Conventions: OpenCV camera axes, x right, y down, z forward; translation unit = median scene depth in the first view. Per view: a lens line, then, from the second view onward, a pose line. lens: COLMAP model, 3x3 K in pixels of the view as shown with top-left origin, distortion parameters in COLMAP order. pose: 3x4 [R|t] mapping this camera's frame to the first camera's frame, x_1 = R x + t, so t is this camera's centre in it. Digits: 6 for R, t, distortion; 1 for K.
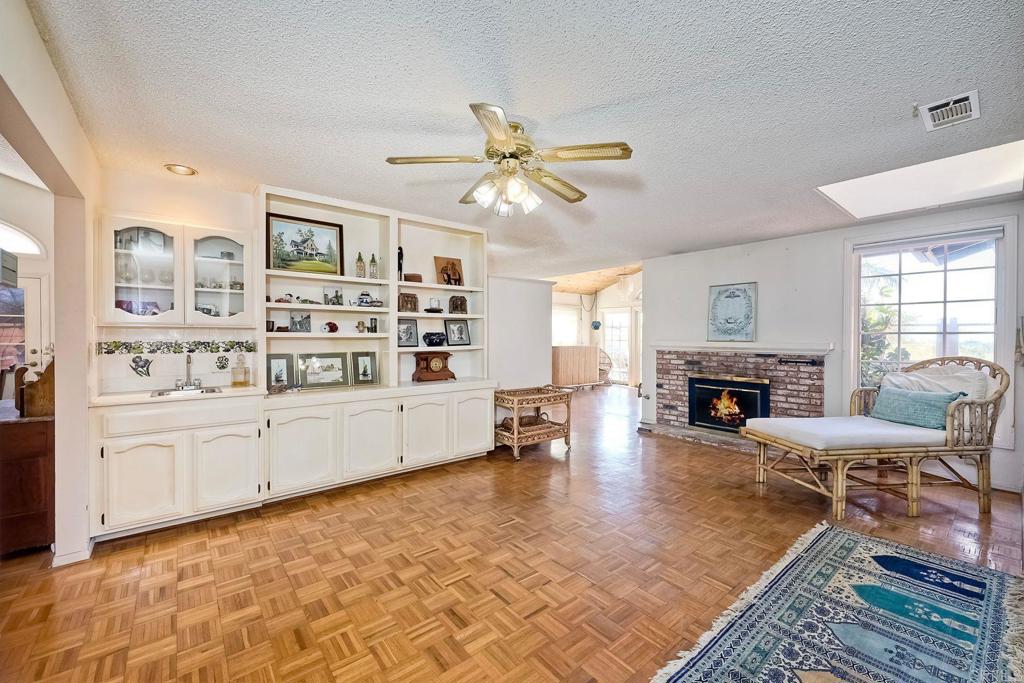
lens RADIAL K [[419.1, 0, 514.0], [0, 419.1, 341.6], [0, 0, 1]] dist [-0.003388, 0.000150]
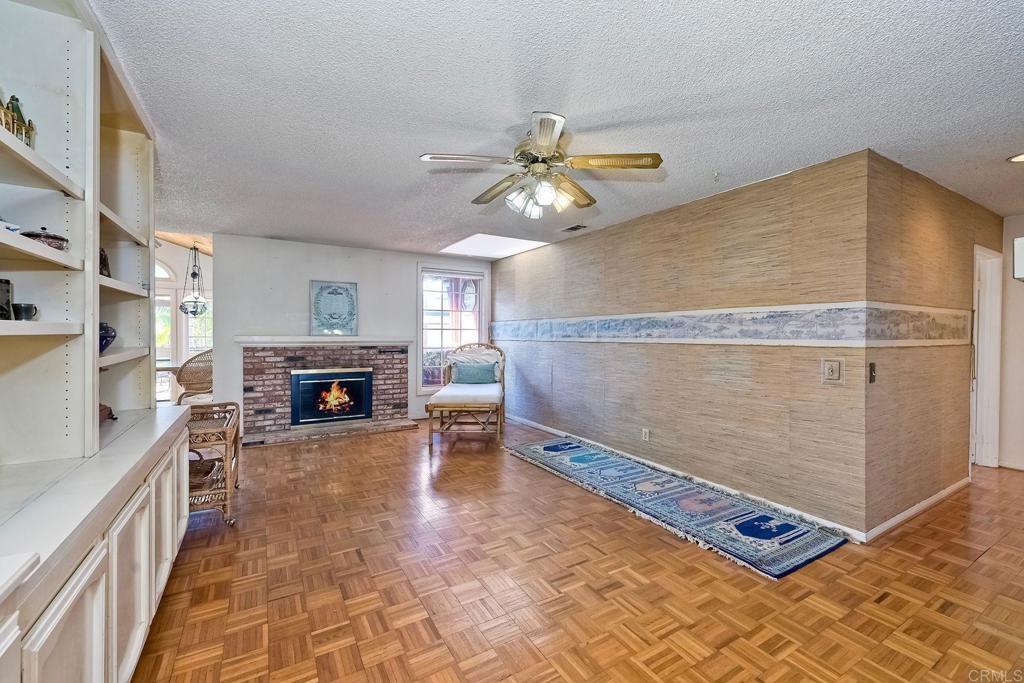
lens RADIAL K [[419.1, 0, 511.7], [0, 419.1, 337.4], [0, 0, 1]] dist [-0.003388, 0.000150]
pose [[0.148656, -0.014551, 0.988782, -0.439264], [0.008295, 0.999875, 0.013467, -0.006484], [-0.988854, 0.006200, 0.148758, 0.378628]]
